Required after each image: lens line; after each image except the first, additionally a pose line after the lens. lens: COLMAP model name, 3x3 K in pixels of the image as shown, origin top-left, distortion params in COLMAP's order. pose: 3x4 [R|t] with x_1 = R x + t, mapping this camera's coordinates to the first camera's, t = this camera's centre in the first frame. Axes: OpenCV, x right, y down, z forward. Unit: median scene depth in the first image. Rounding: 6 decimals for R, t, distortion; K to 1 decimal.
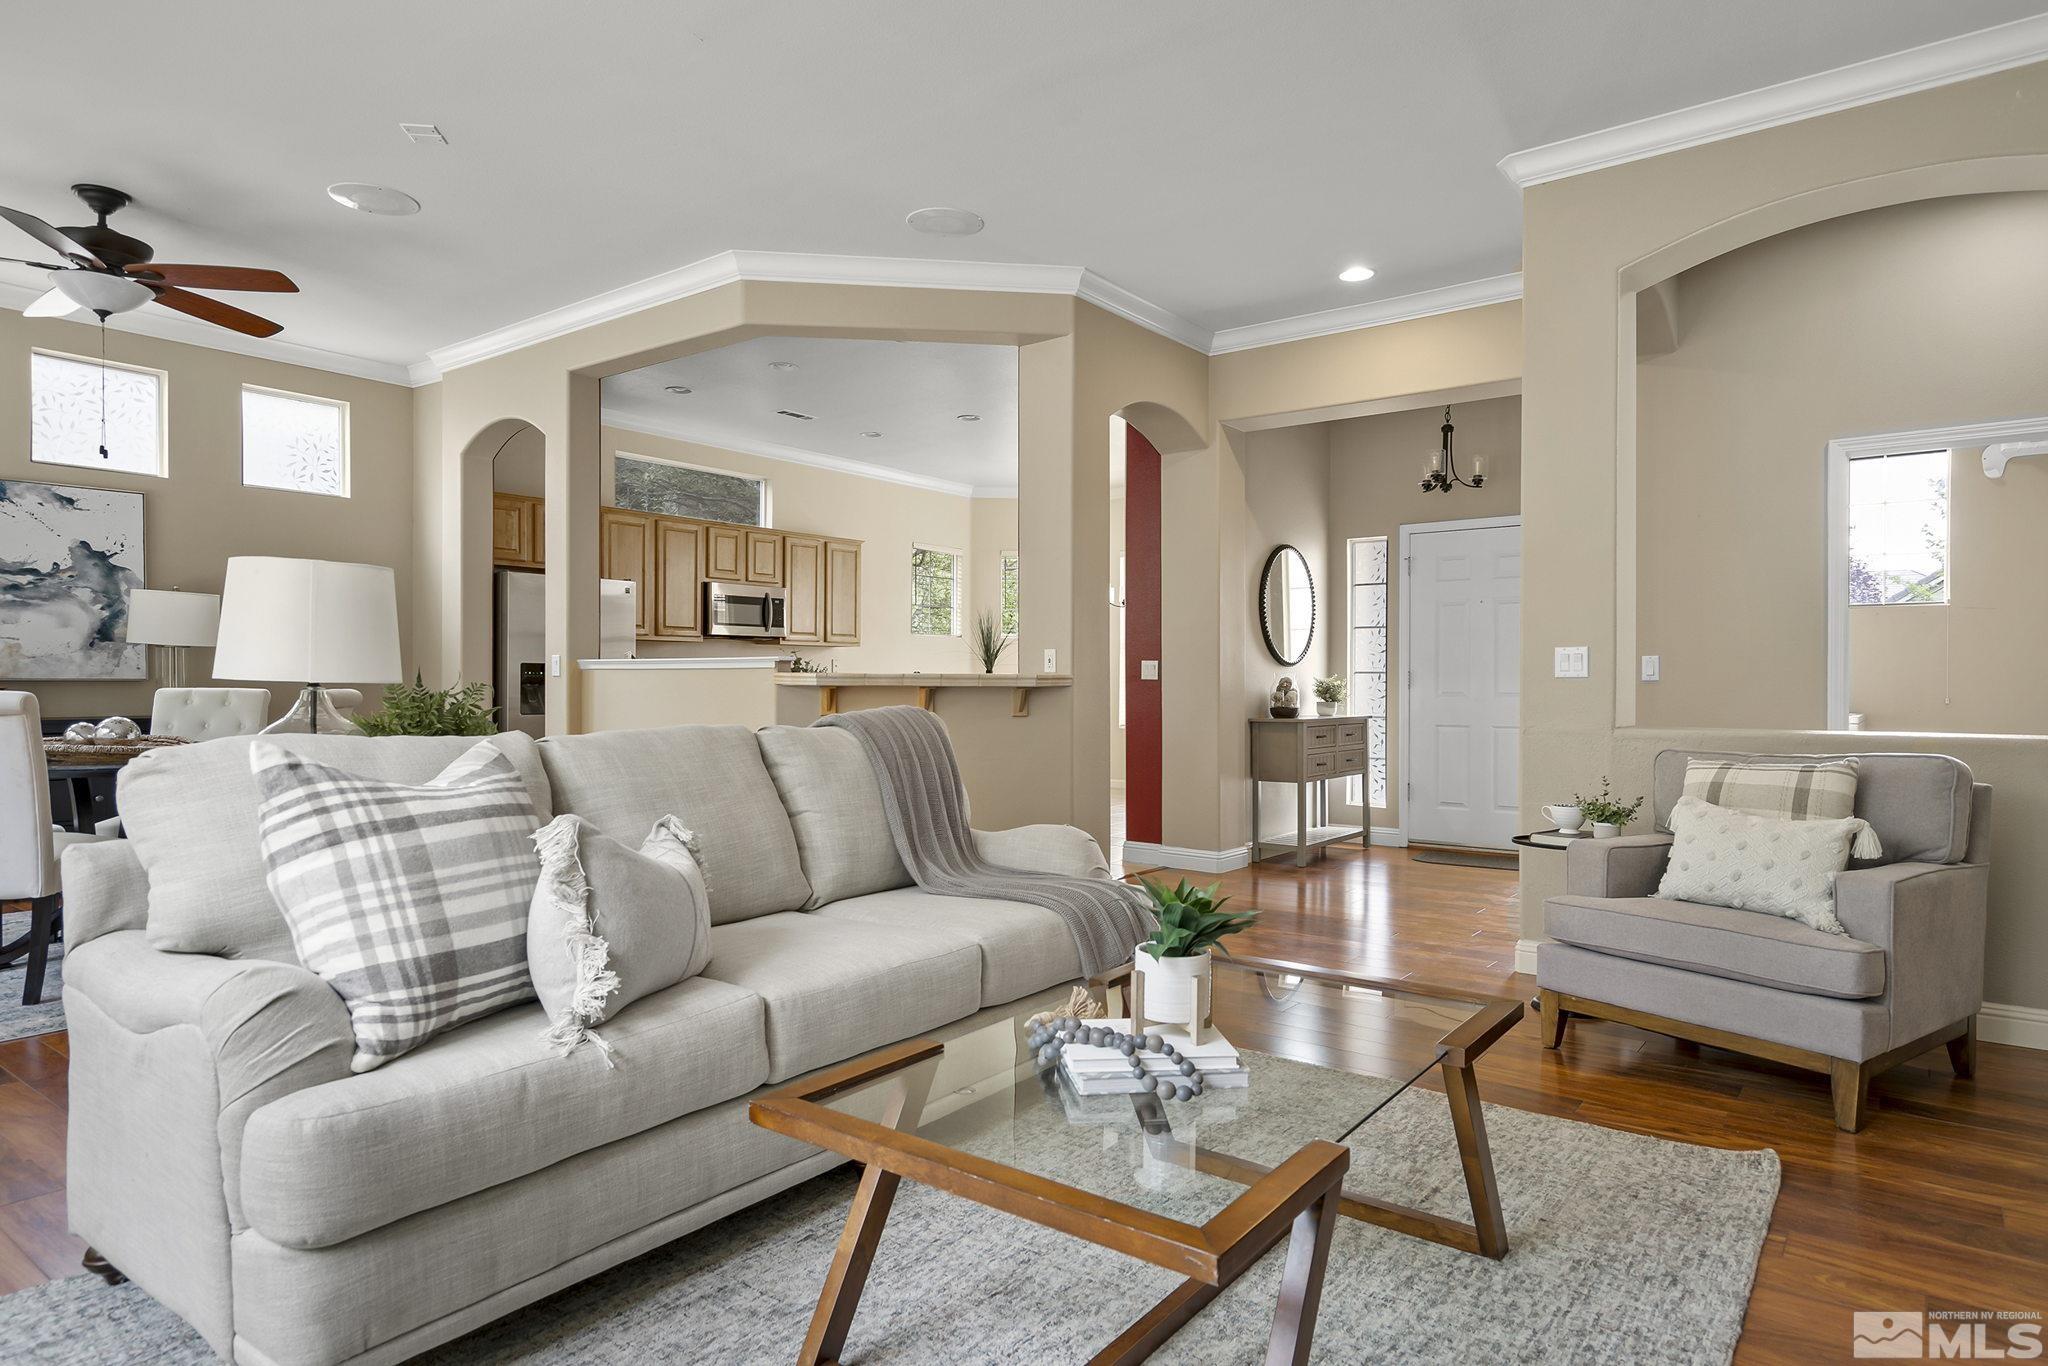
lens RADIAL K [[1164.9, 0, 1018.7], [0, 1164.9, 691.6], [0, 0, 1]] dist [0.002154, 0.000753]
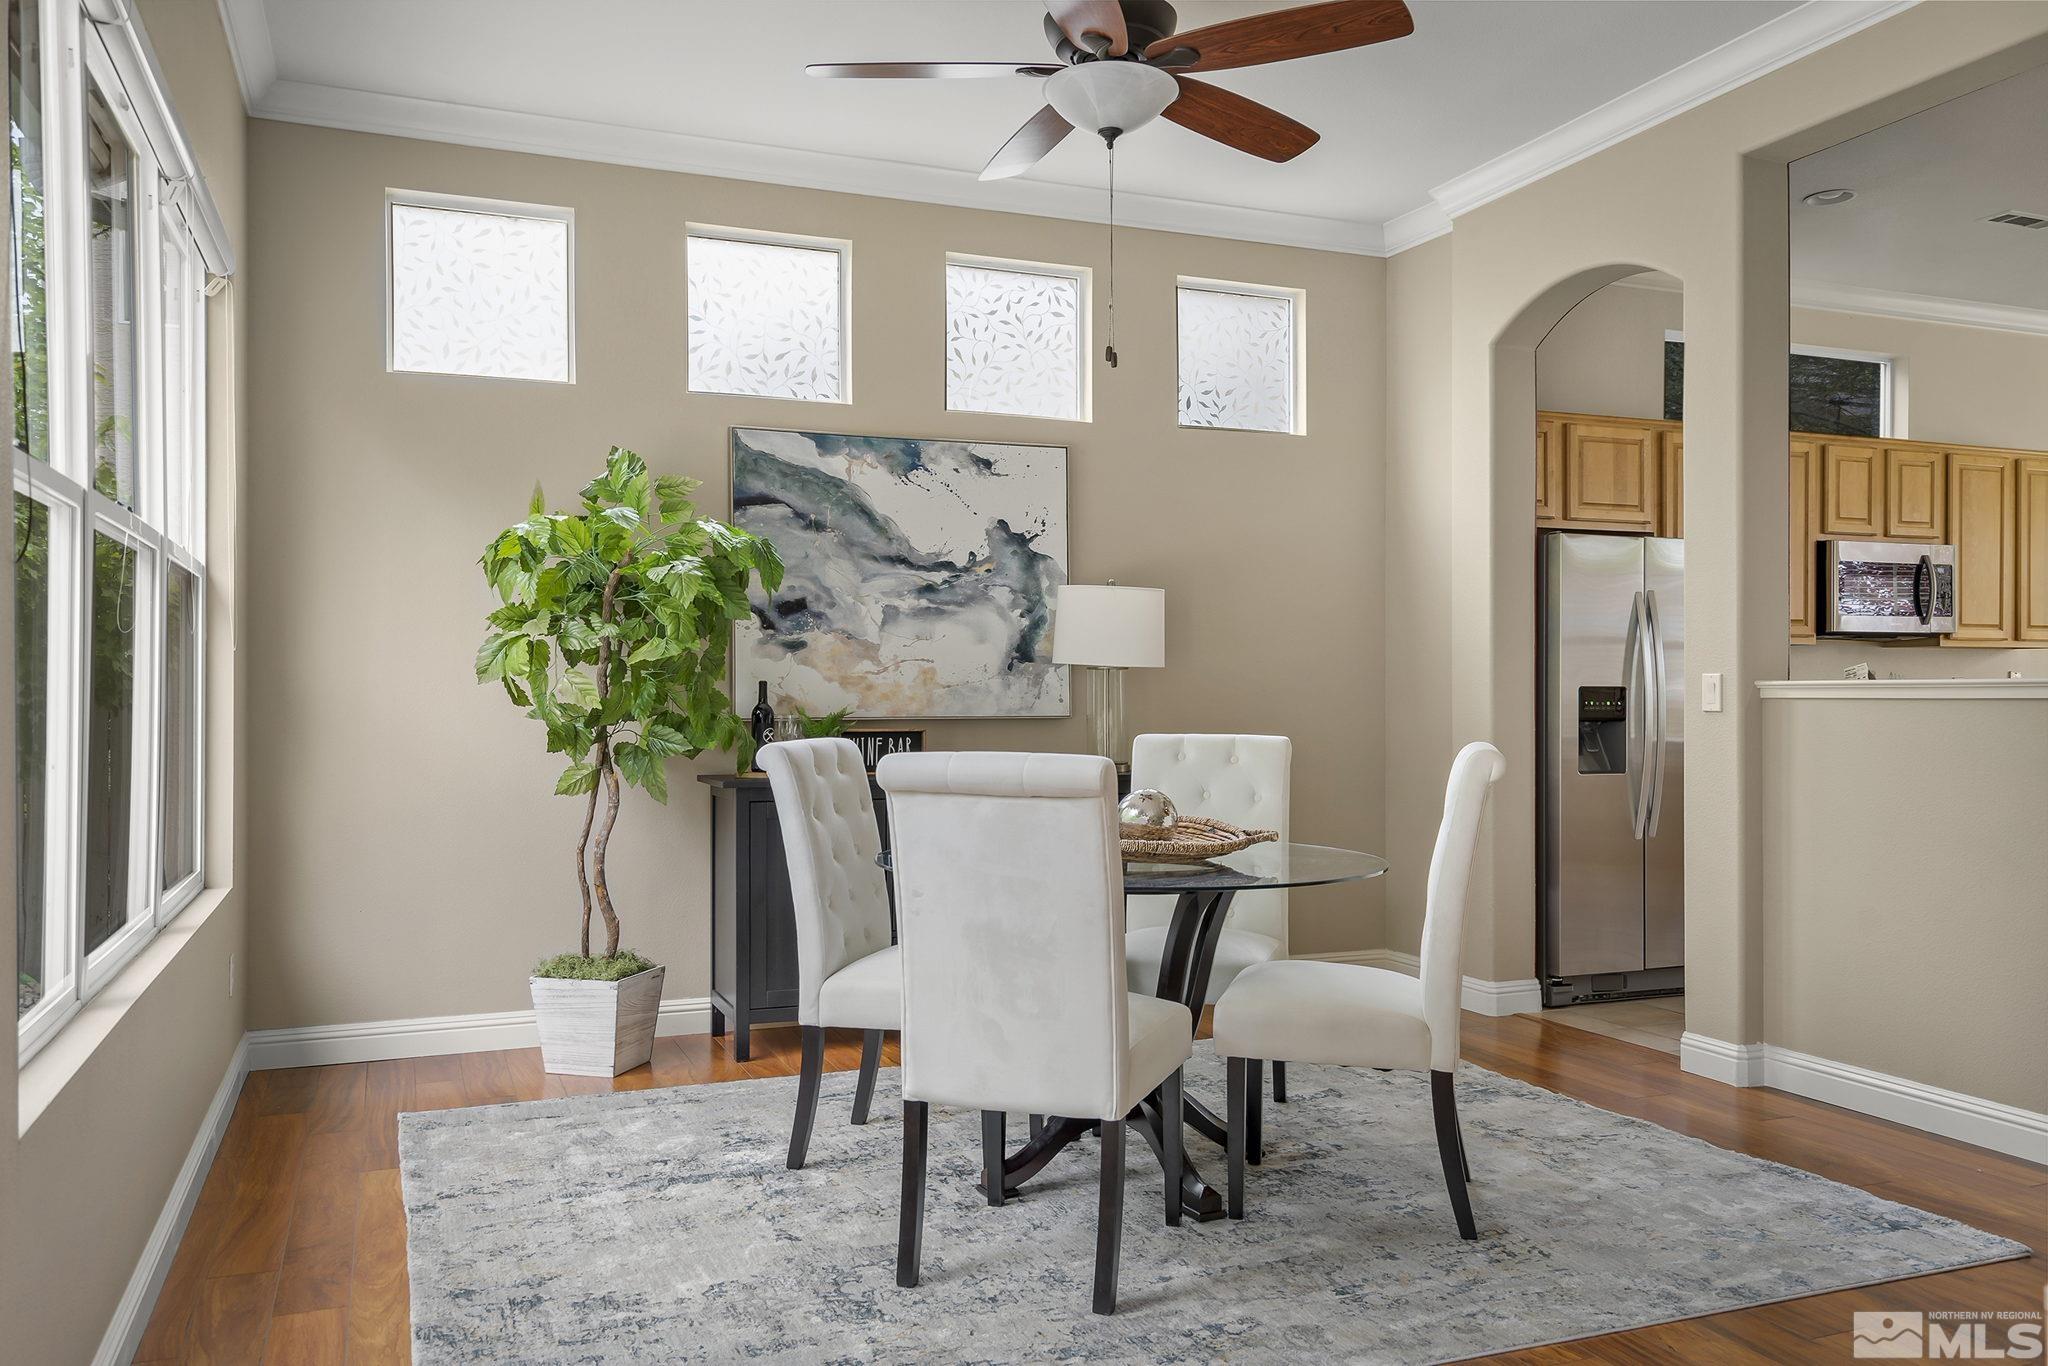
lens RADIAL K [[1543.1, 0, 1028.6], [0, 1543.1, 697.1], [0, 0, 1]] dist [0.007690, 0.000183]
pose [[0.857796, -0.004933, -0.513967, -0.305683], [-0.000672, 0.999942, -0.010719, -0.012294], [0.513990, 0.009540, 0.857743, 0.210410]]
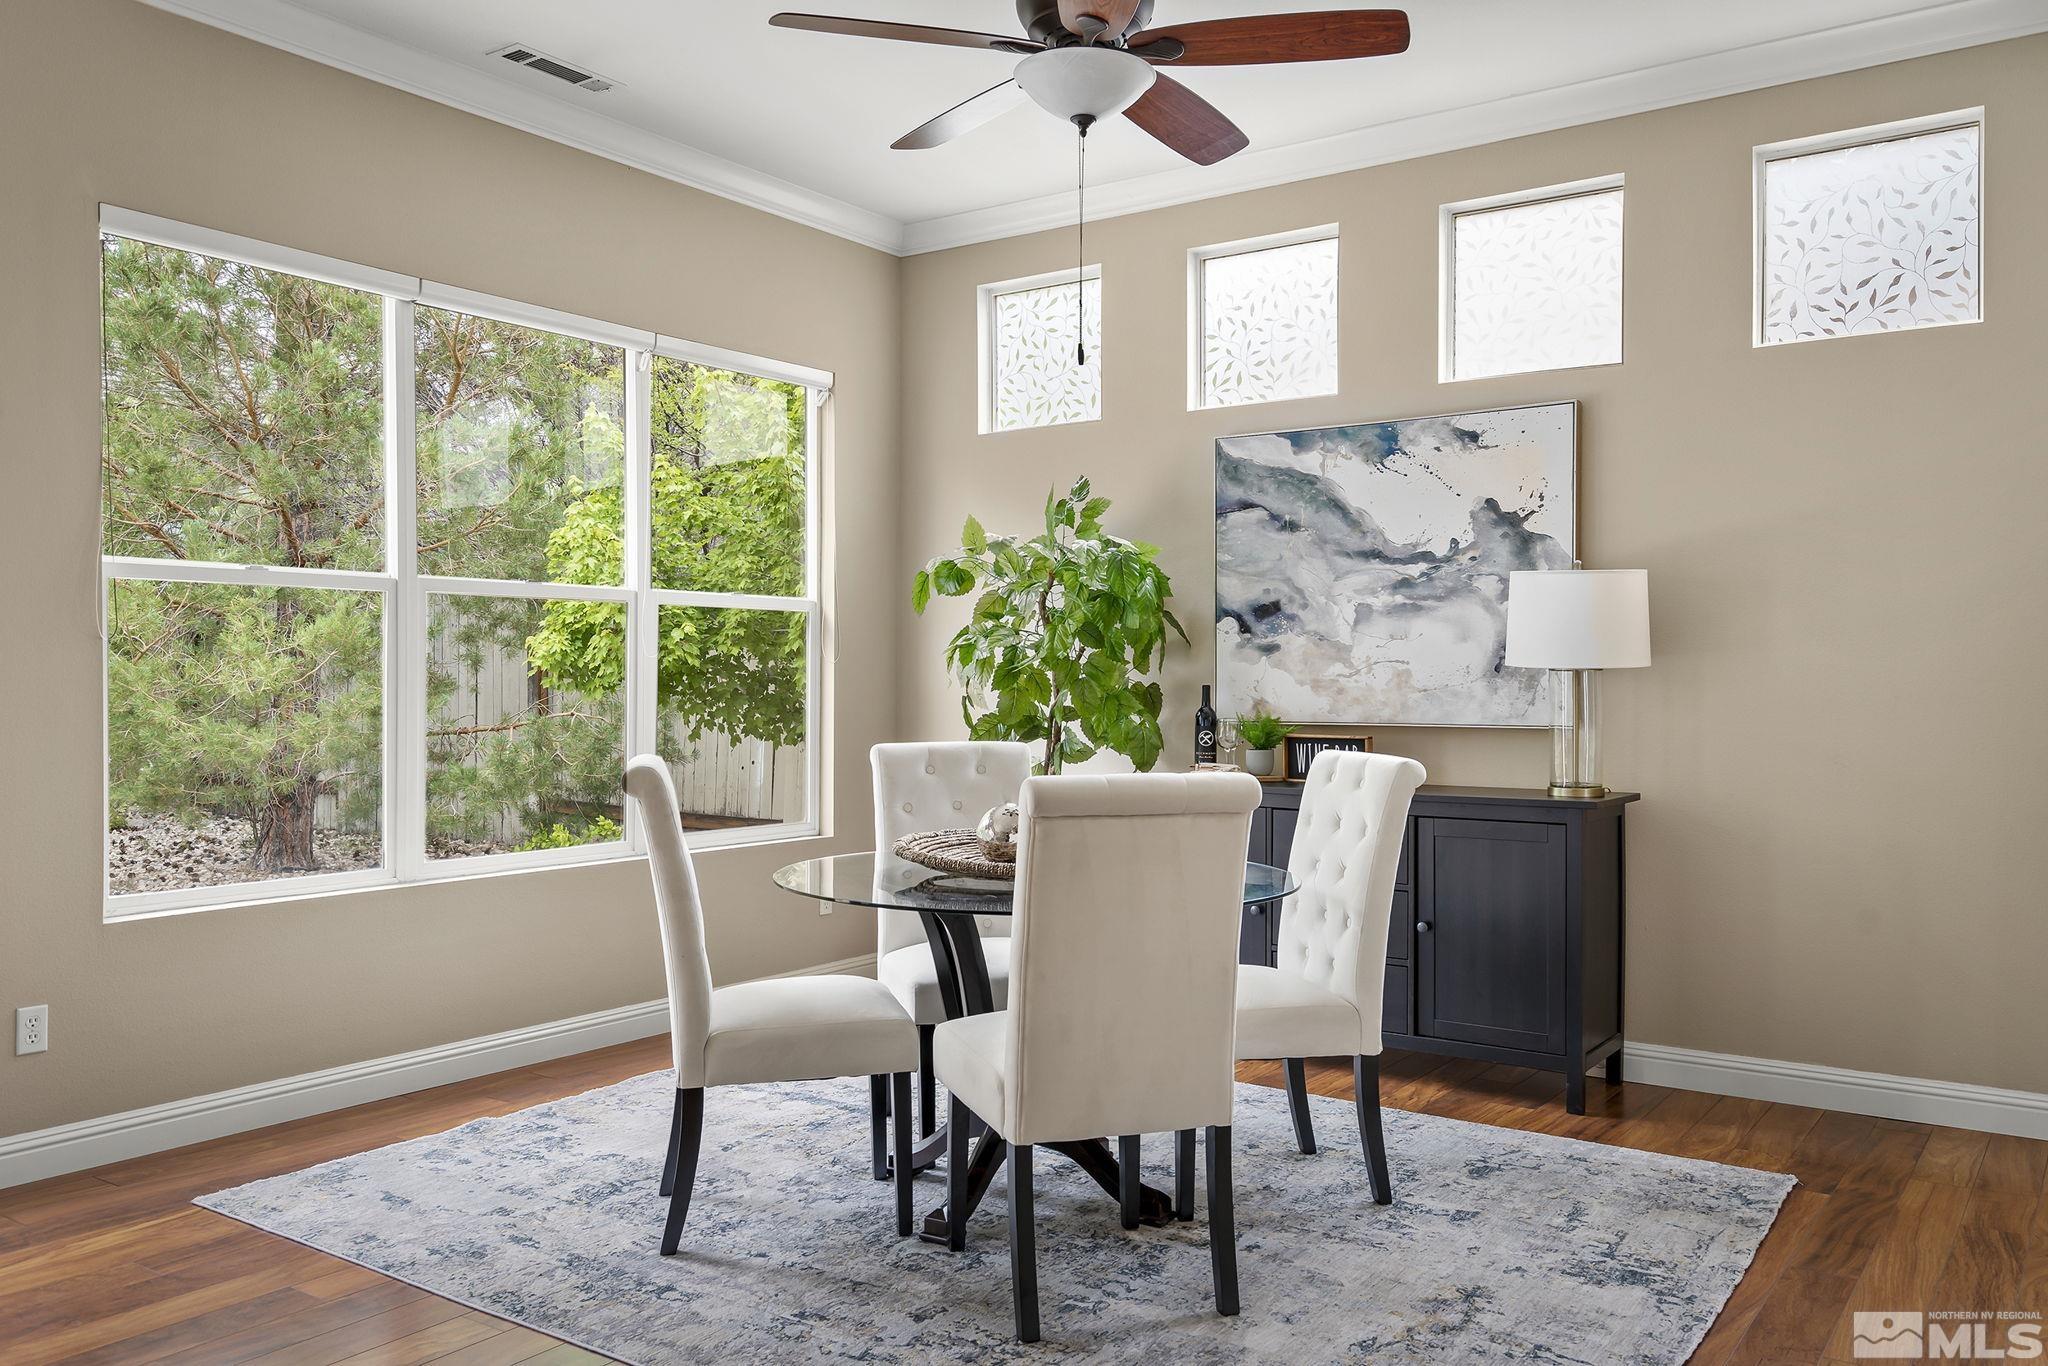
lens RADIAL K [[1596.1, 0, 1036.2], [0, 1596.1, 687.8], [0, 0, 1]] dist [0.006346, 0.002151]
pose [[0.041361, 0.000525, -0.999144, 0.021104], [-0.011356, 0.999936, 0.000056, -0.027047], [0.999080, 0.011344, 0.041364, 0.716023]]
